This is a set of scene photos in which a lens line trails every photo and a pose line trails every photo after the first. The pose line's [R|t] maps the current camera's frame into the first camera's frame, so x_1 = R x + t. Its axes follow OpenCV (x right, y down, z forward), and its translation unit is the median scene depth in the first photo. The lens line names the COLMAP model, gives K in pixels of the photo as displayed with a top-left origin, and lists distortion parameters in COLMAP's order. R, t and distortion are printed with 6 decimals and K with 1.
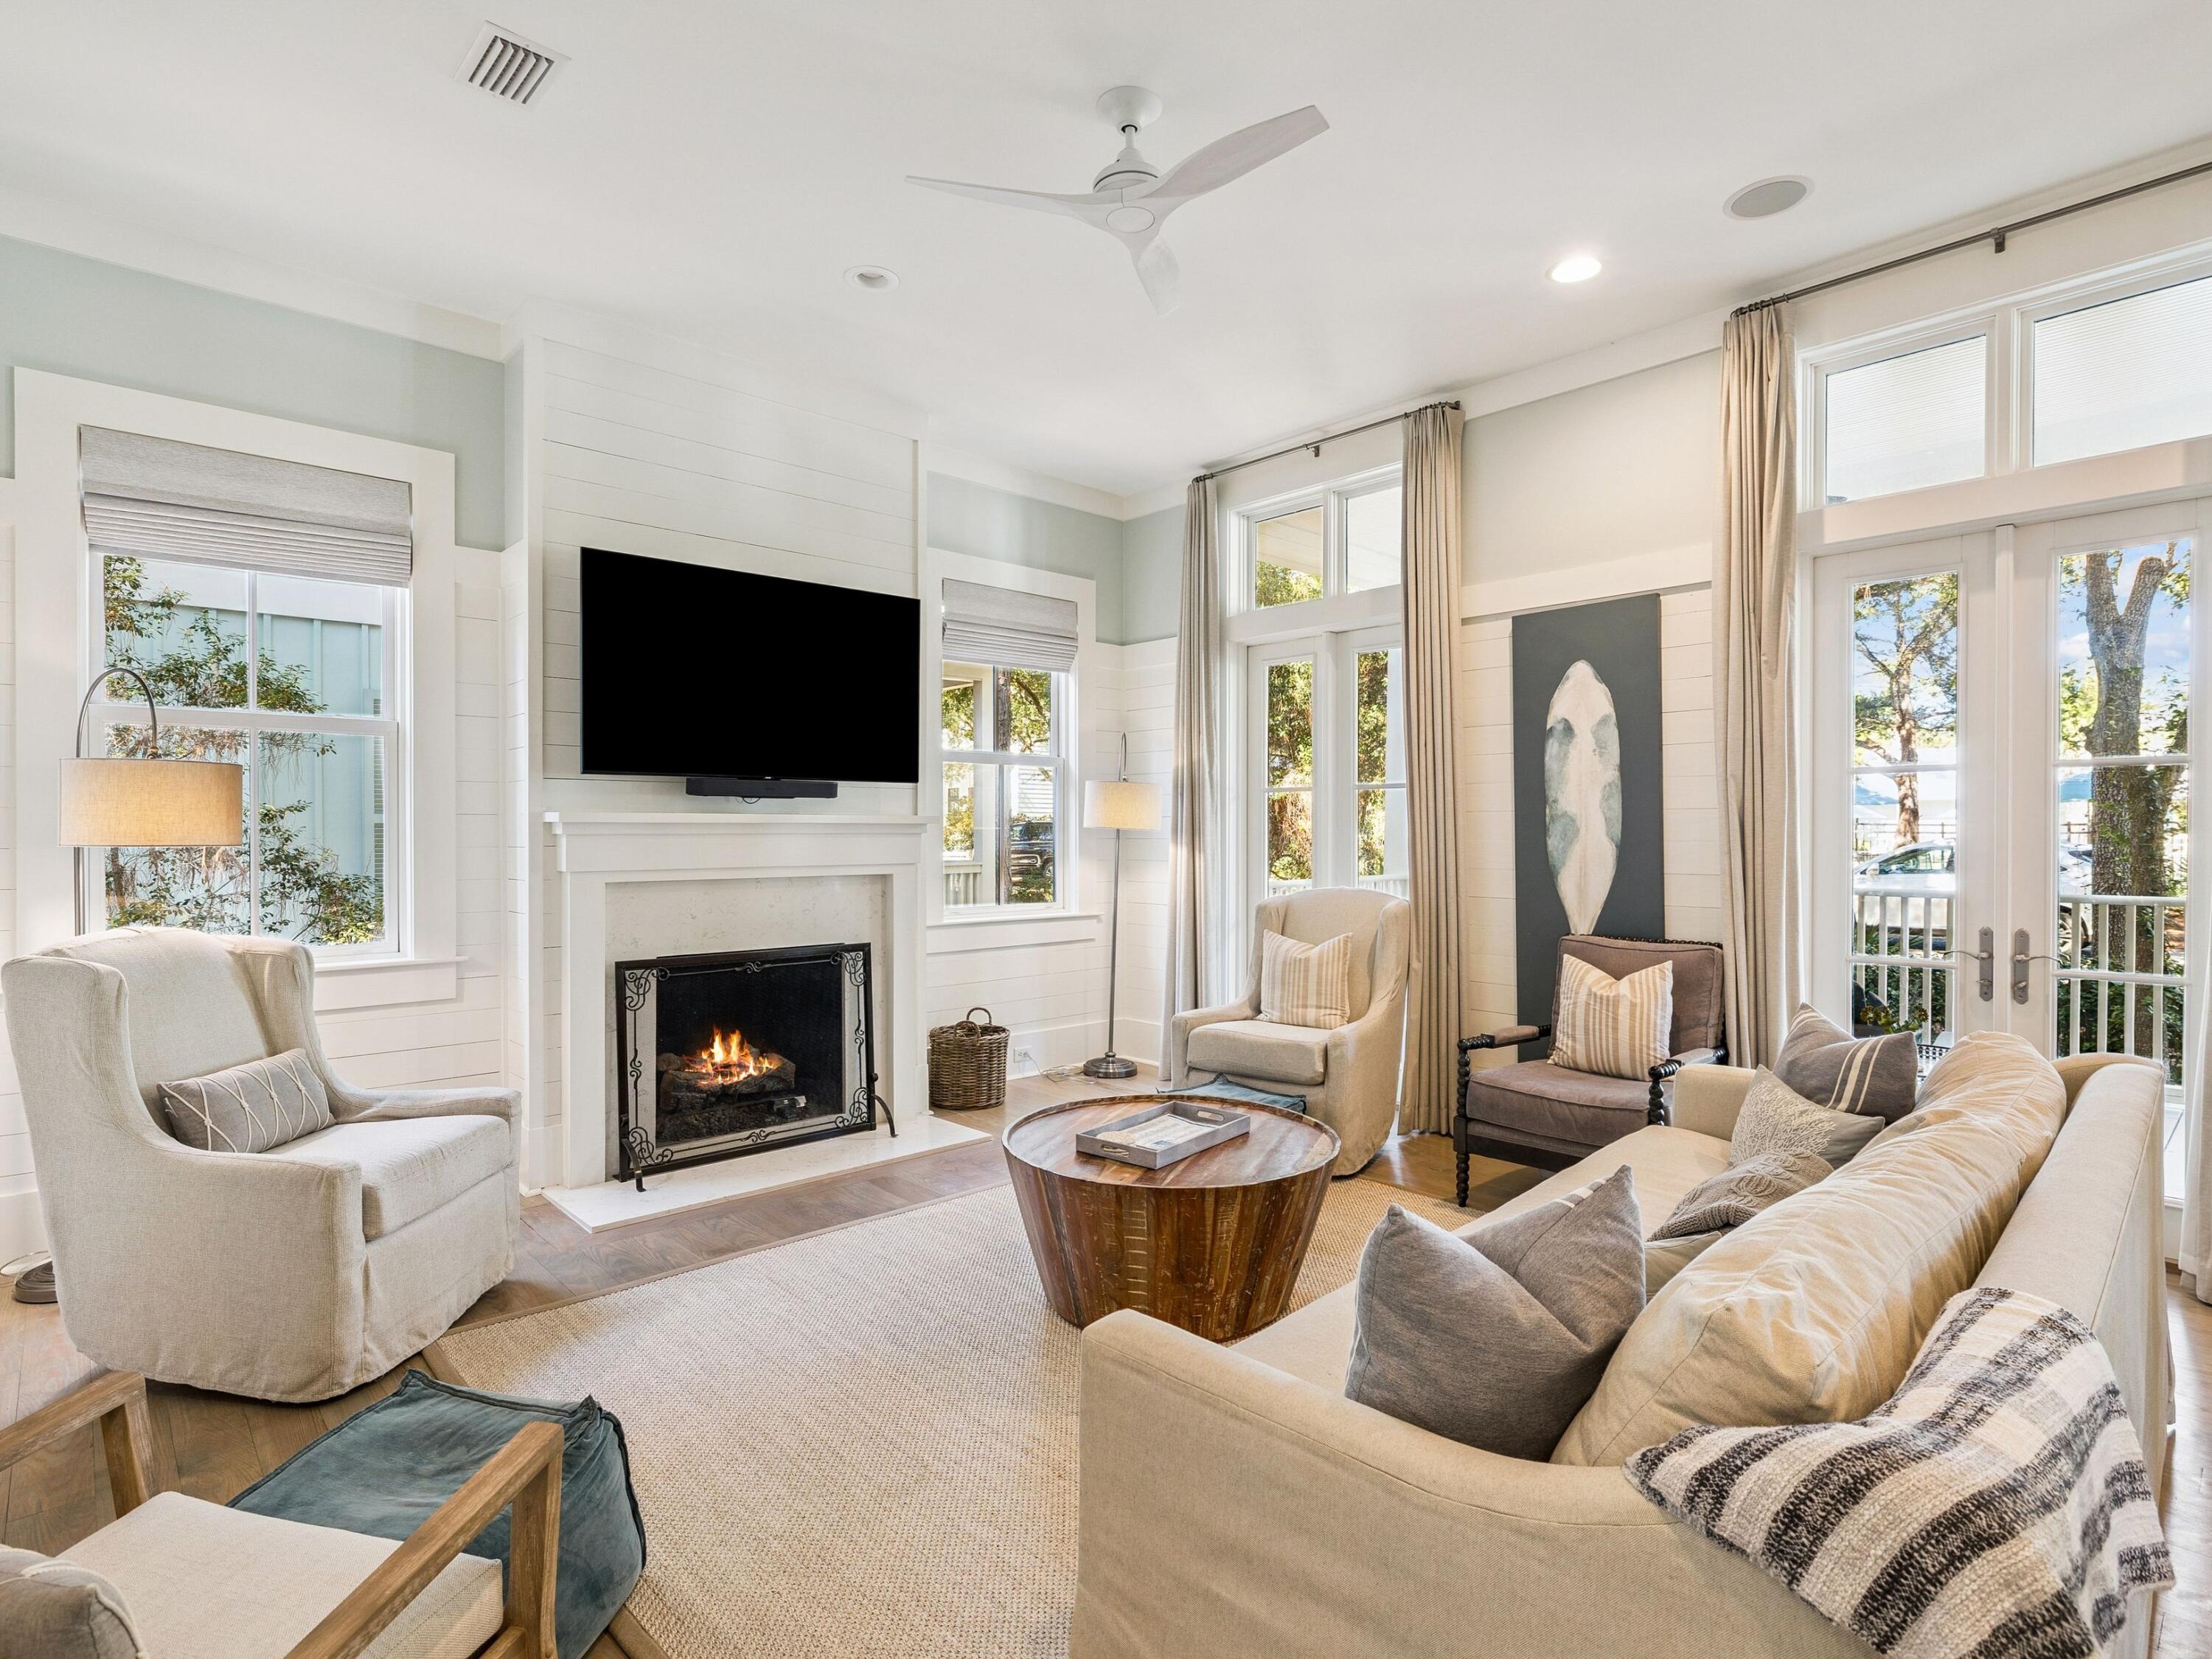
lens RADIAL K [[1119.4, 0, 1111.5], [0, 1119.4, 828.8], [0, 0, 1]] dist [-0.000388, 0.000349]
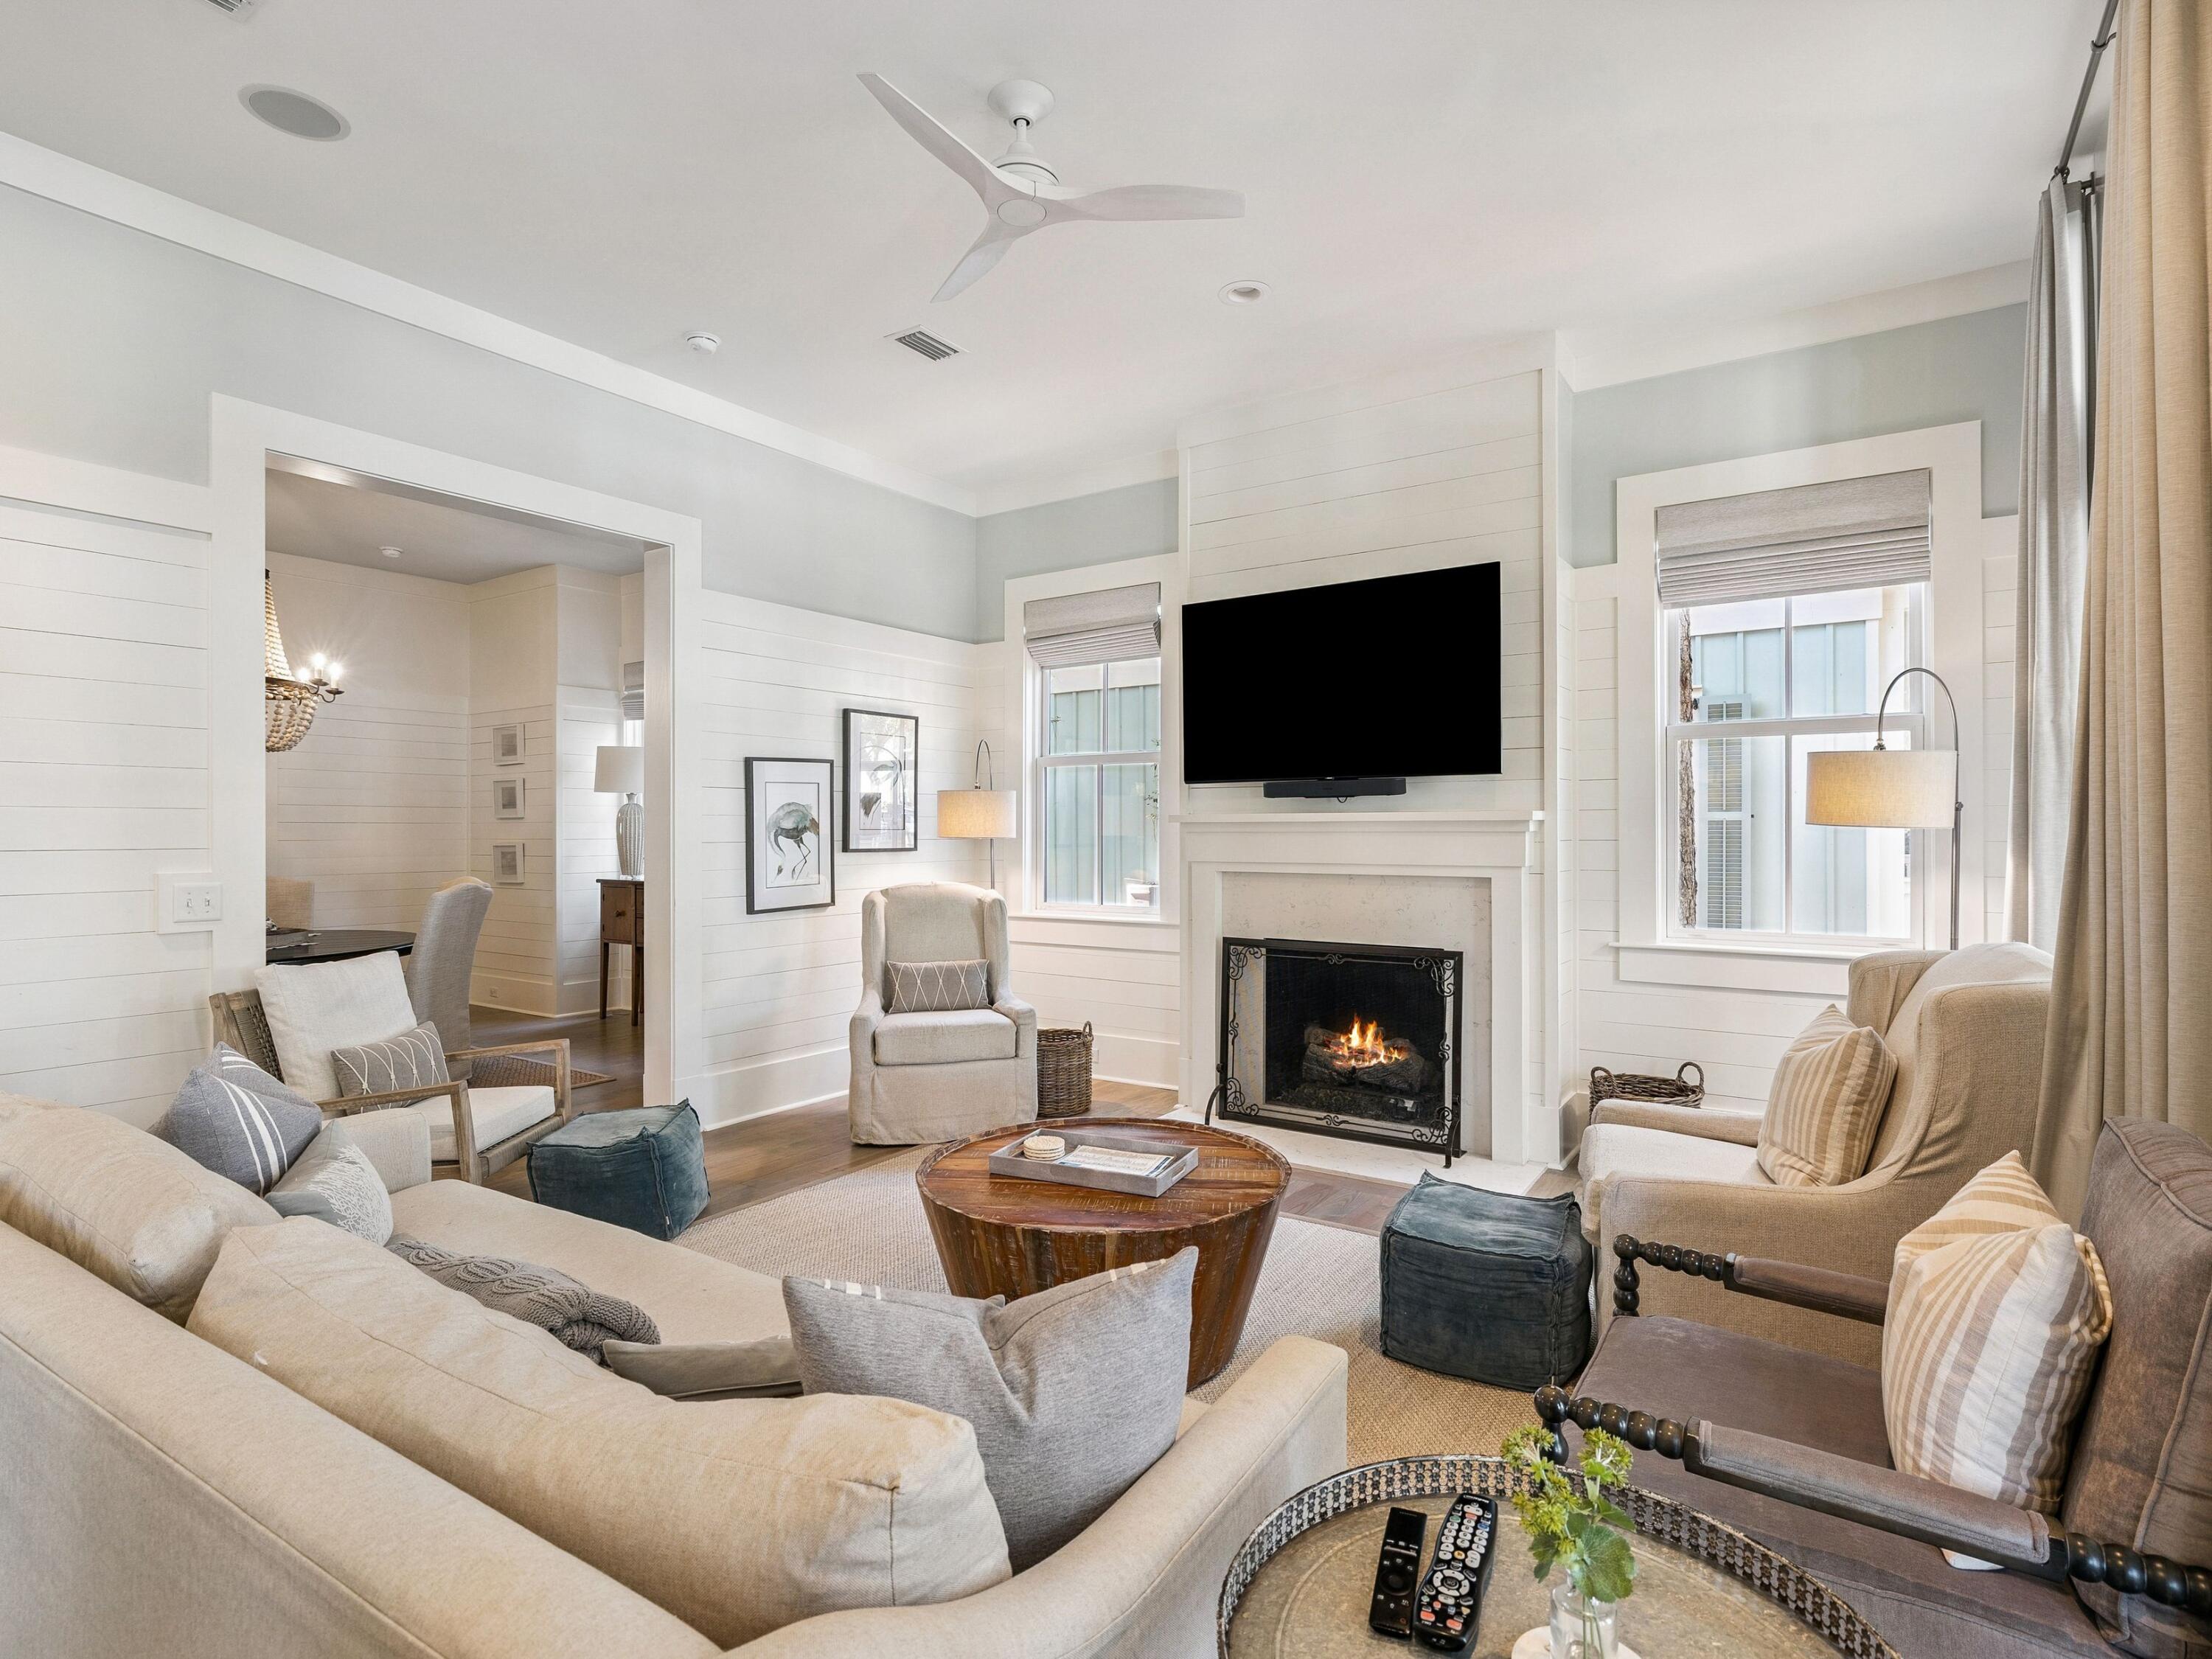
lens RADIAL K [[1119.4, 0, 1112.1], [0, 1119.4, 833.2], [0, 0, 1]] dist [-0.000388, 0.000349]
pose [[0.227520, -0.003007, -0.973769, 0.630260], [0.000544, 0.999995, -0.002960, 0.008423], [0.973773, 0.000144, 0.227521, 0.534778]]
